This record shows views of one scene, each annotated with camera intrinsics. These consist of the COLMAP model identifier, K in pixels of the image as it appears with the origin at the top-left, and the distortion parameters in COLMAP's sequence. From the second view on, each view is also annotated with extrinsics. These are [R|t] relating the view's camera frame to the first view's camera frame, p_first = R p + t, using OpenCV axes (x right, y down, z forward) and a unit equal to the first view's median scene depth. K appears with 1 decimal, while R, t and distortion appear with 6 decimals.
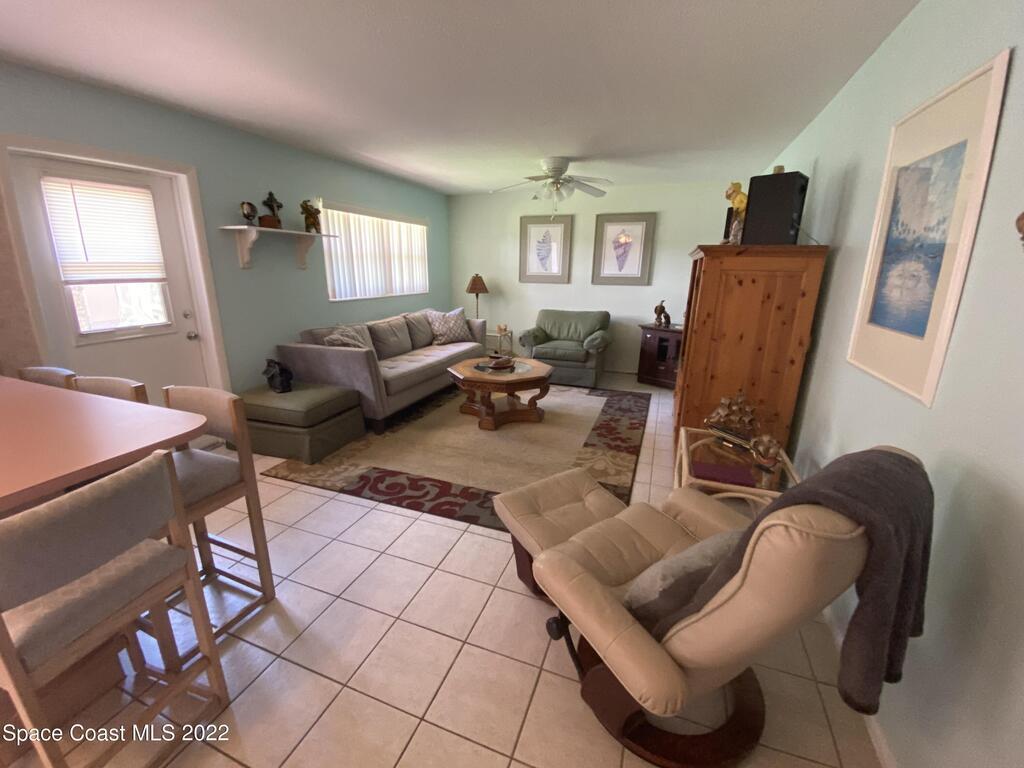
lens RADIAL K [[418.9, 0, 512.0], [0, 418.9, 384.0], [0, 0, 1]] dist [-0.000252, -0.000398]
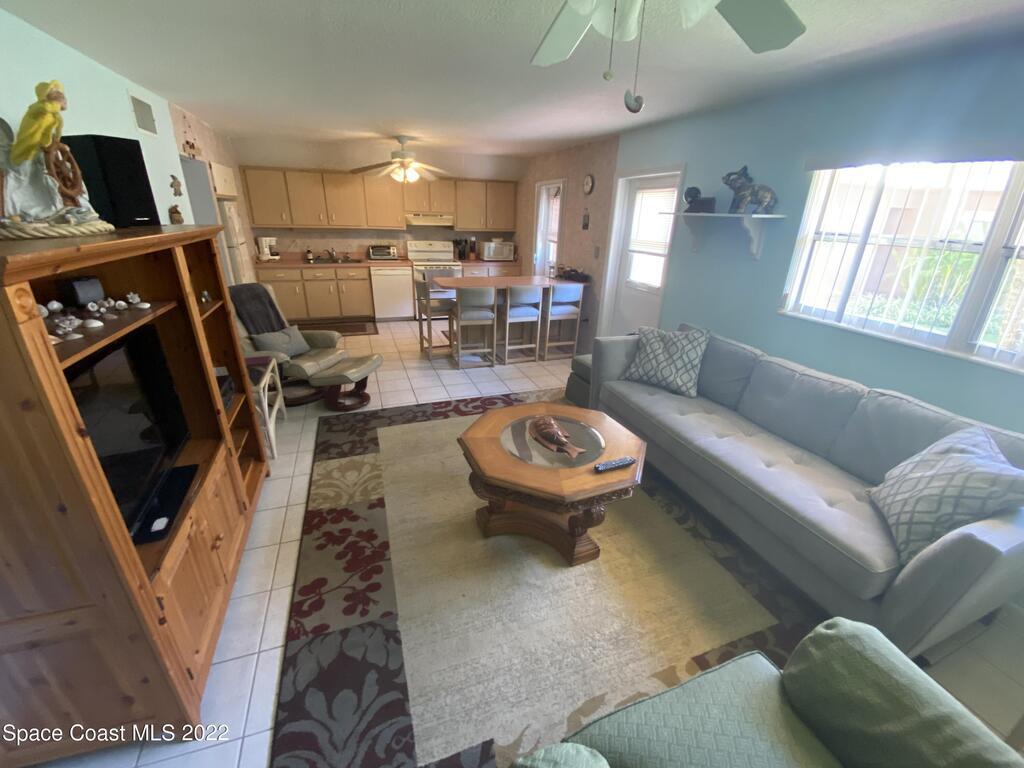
lens RADIAL K [[418.9, 0, 512.0], [0, 418.9, 384.0], [0, 0, 1]] dist [-0.000252, -0.000398]
pose [[-0.763943, 0.217173, -0.607641, 0.410763], [-0.207073, 0.809355, 0.549604, -0.481932], [0.611156, 0.545692, -0.573330, 1.478037]]
